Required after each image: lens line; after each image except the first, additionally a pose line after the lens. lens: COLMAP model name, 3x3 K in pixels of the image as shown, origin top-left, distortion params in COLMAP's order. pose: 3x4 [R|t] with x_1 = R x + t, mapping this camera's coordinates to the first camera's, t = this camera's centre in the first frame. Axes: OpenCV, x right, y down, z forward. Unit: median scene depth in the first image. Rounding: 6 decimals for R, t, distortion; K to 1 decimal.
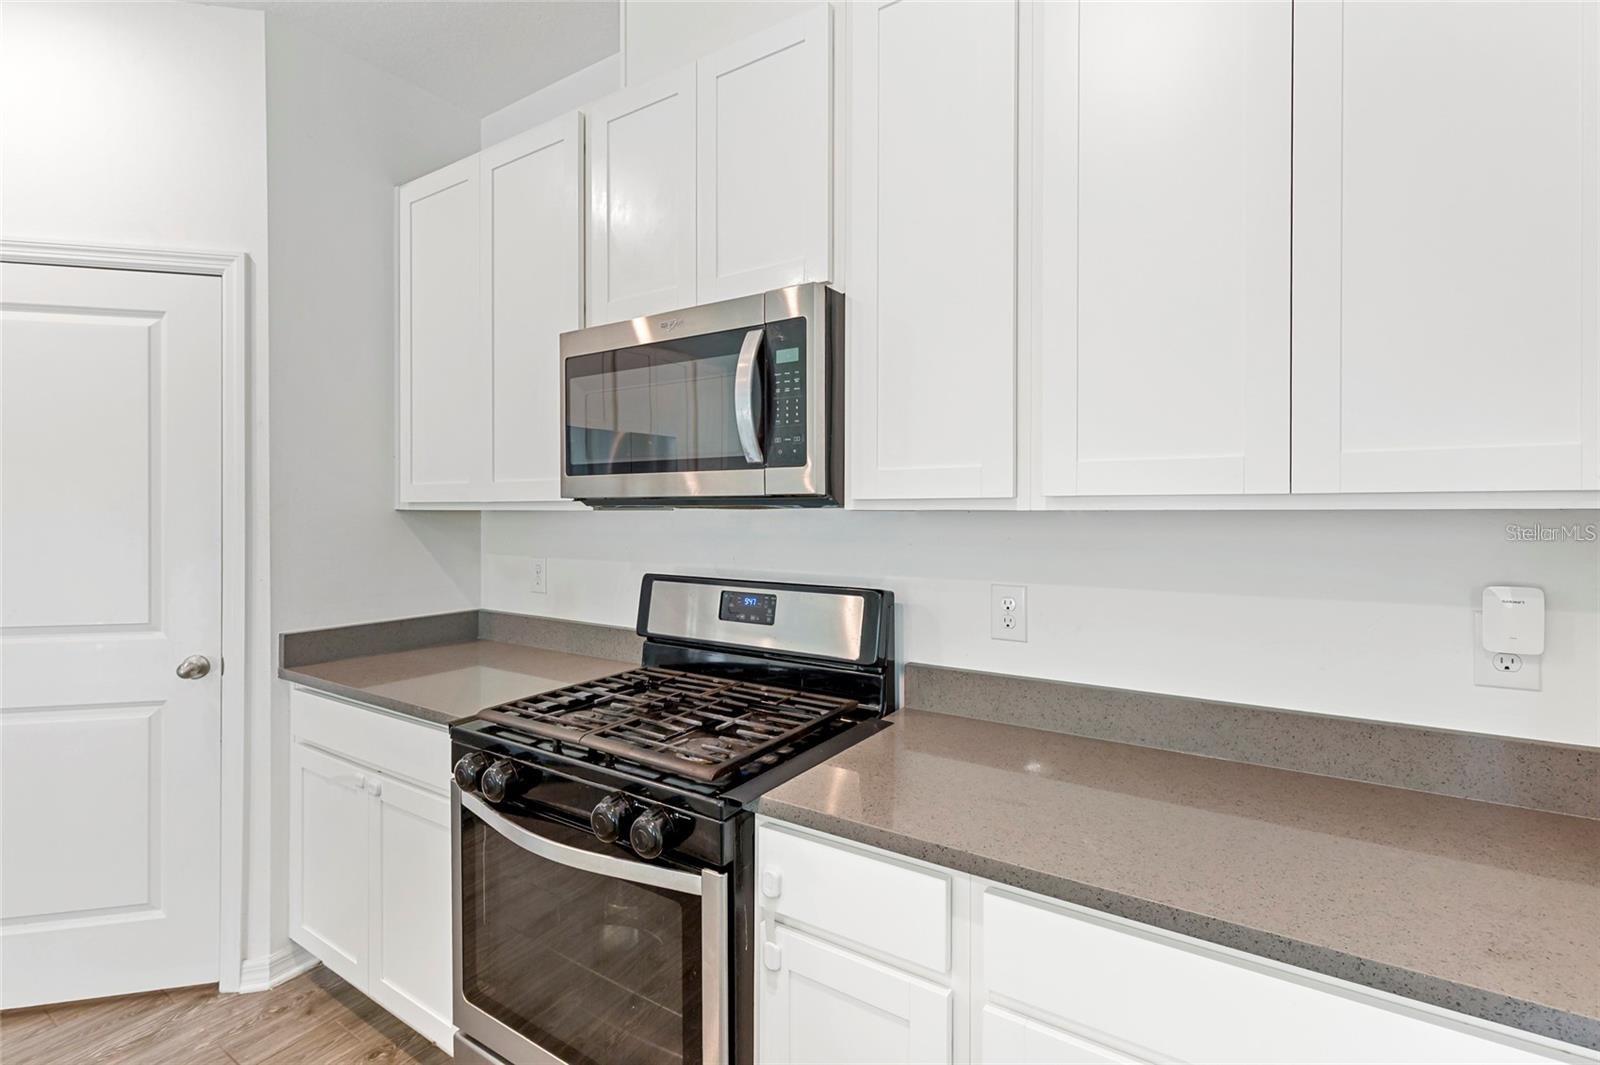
lens RADIAL K [[722.2, 0, 797.6], [0, 722.2, 517.7], [0, 0, 1]] dist [0.003144, -0.000012]
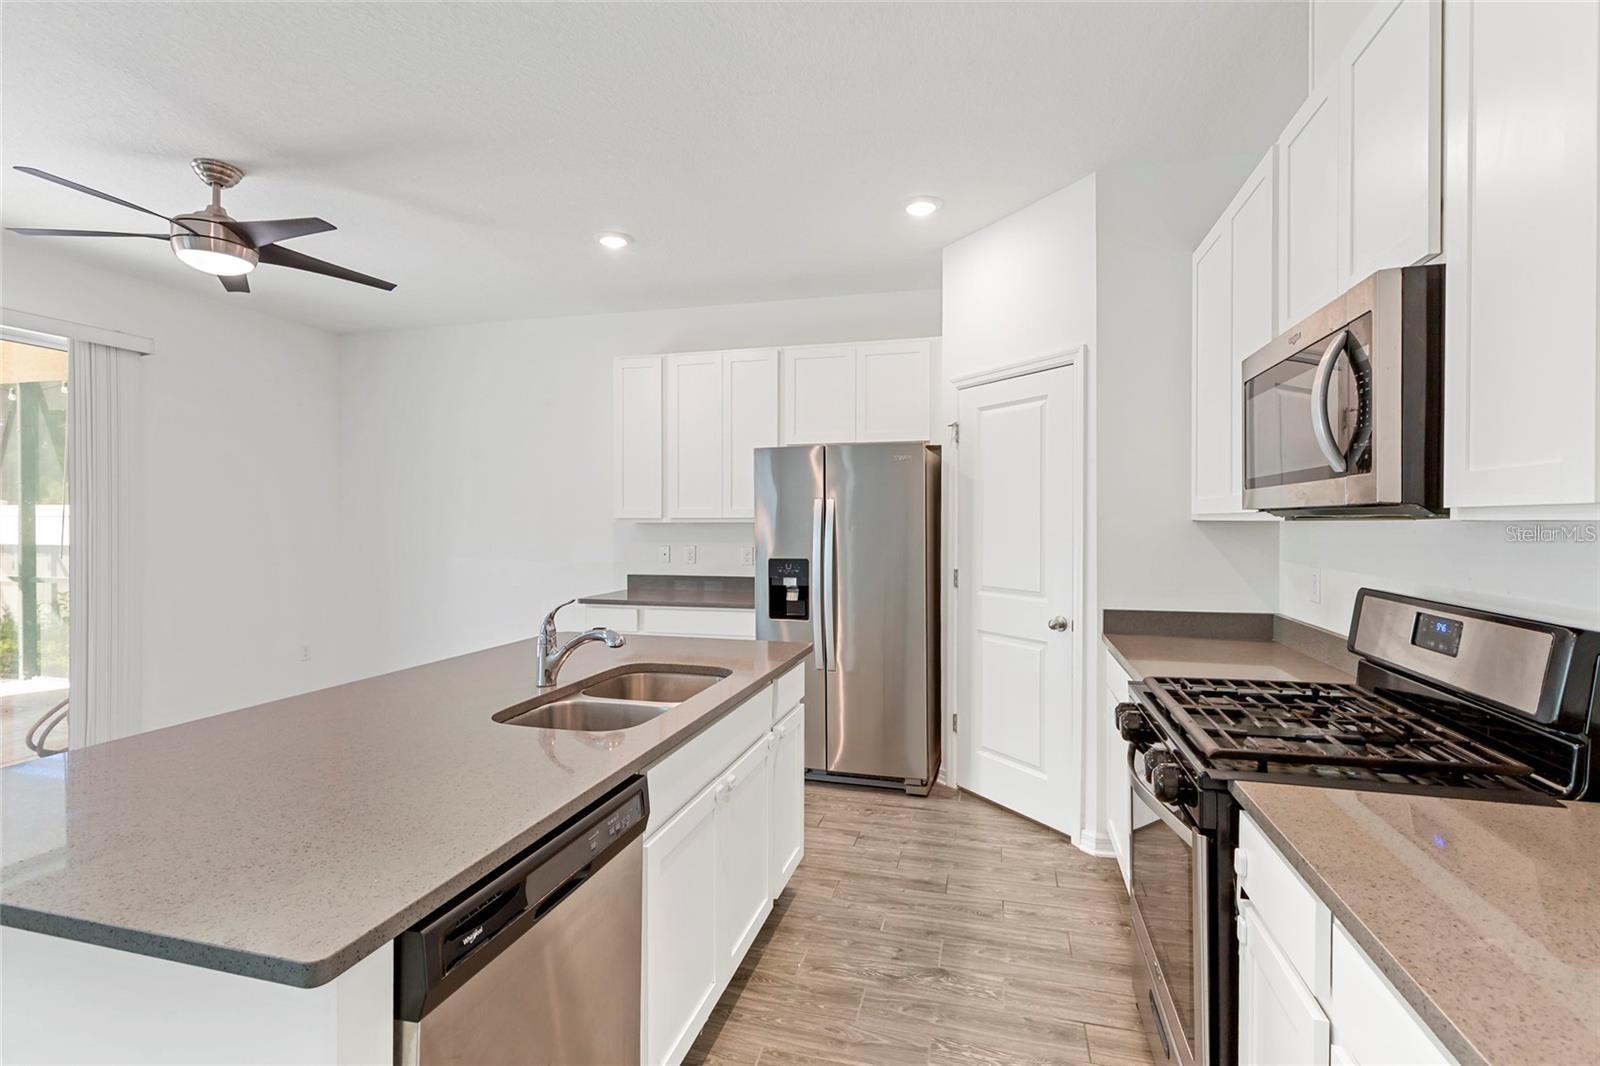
lens RADIAL K [[715.0, 0, 805.2], [0, 715.0, 528.2], [0, 0, 1]] dist [-0.032850, -0.000102]
pose [[0.304060, 0.008355, -0.952616, 0.495690], [-0.006006, 0.999958, 0.006853, -0.002233], [0.952634, 0.003638, 0.304097, 0.035896]]
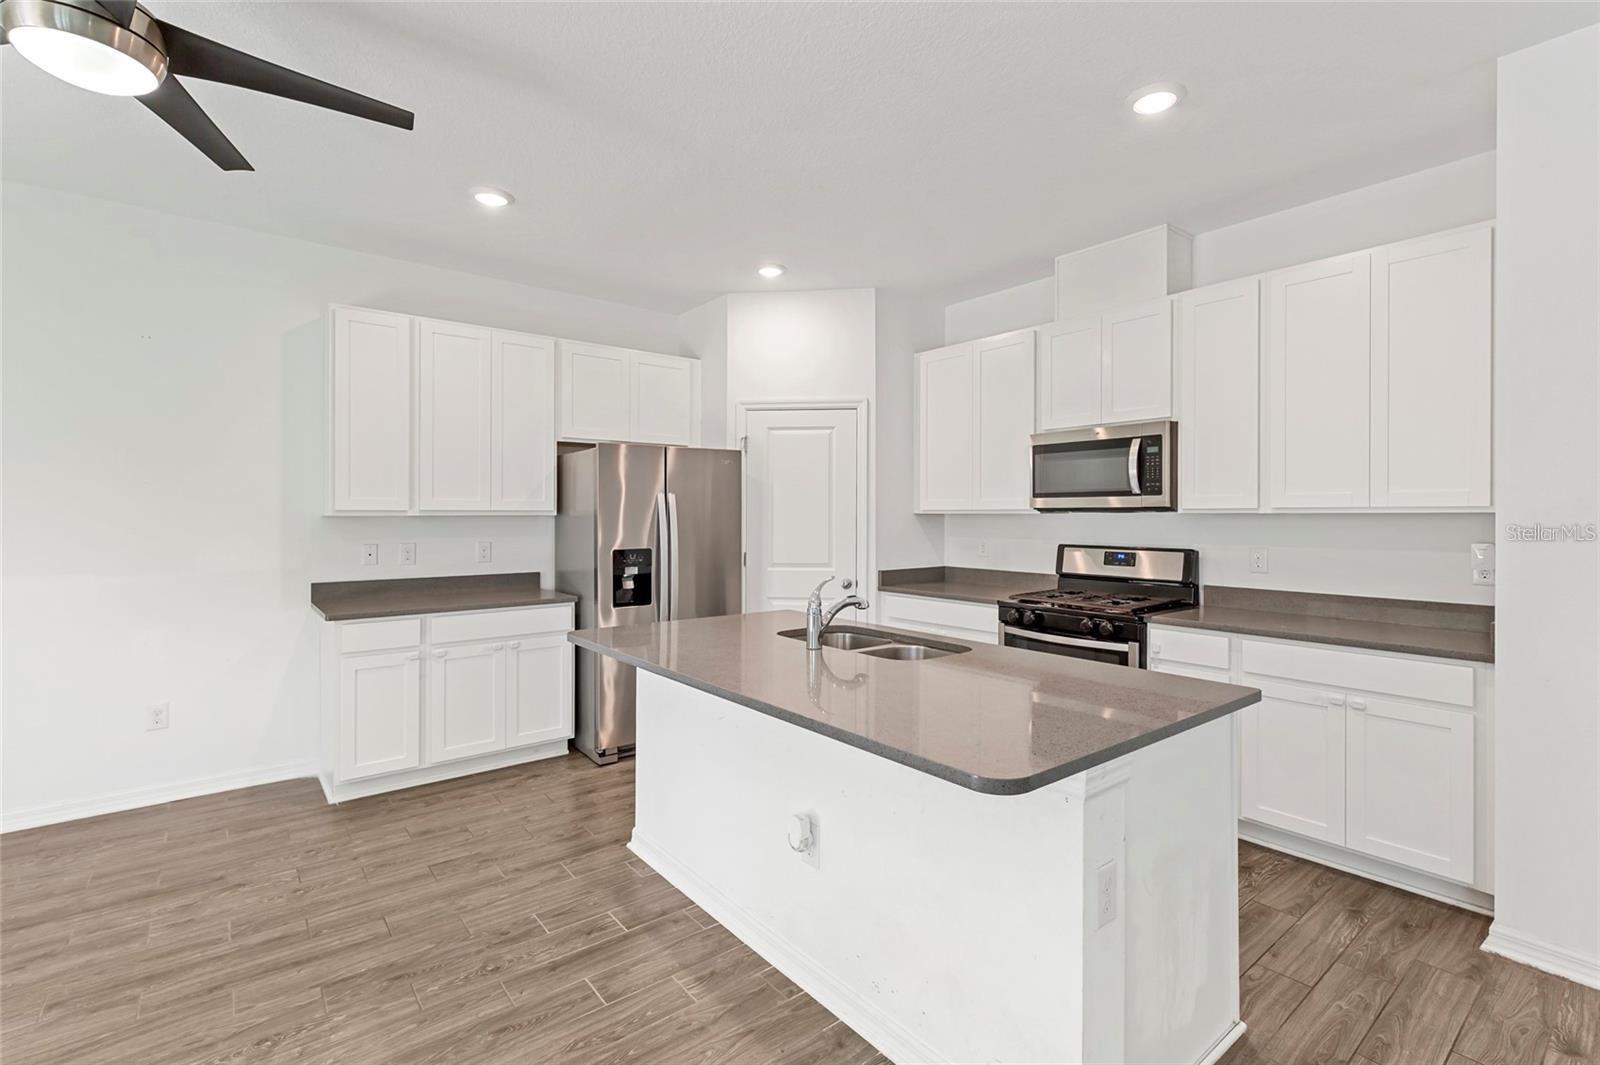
lens RADIAL K [[722.2, 0, 797.6], [0, 722.2, 517.7], [0, 0, 1]] dist [0.003144, -0.000012]
pose [[0.947940, -0.000785, -0.318449, -0.297529], [0.000050, 0.999997, -0.002318, 0.008268], [0.318450, 0.002181, 0.947937, -1.345990]]
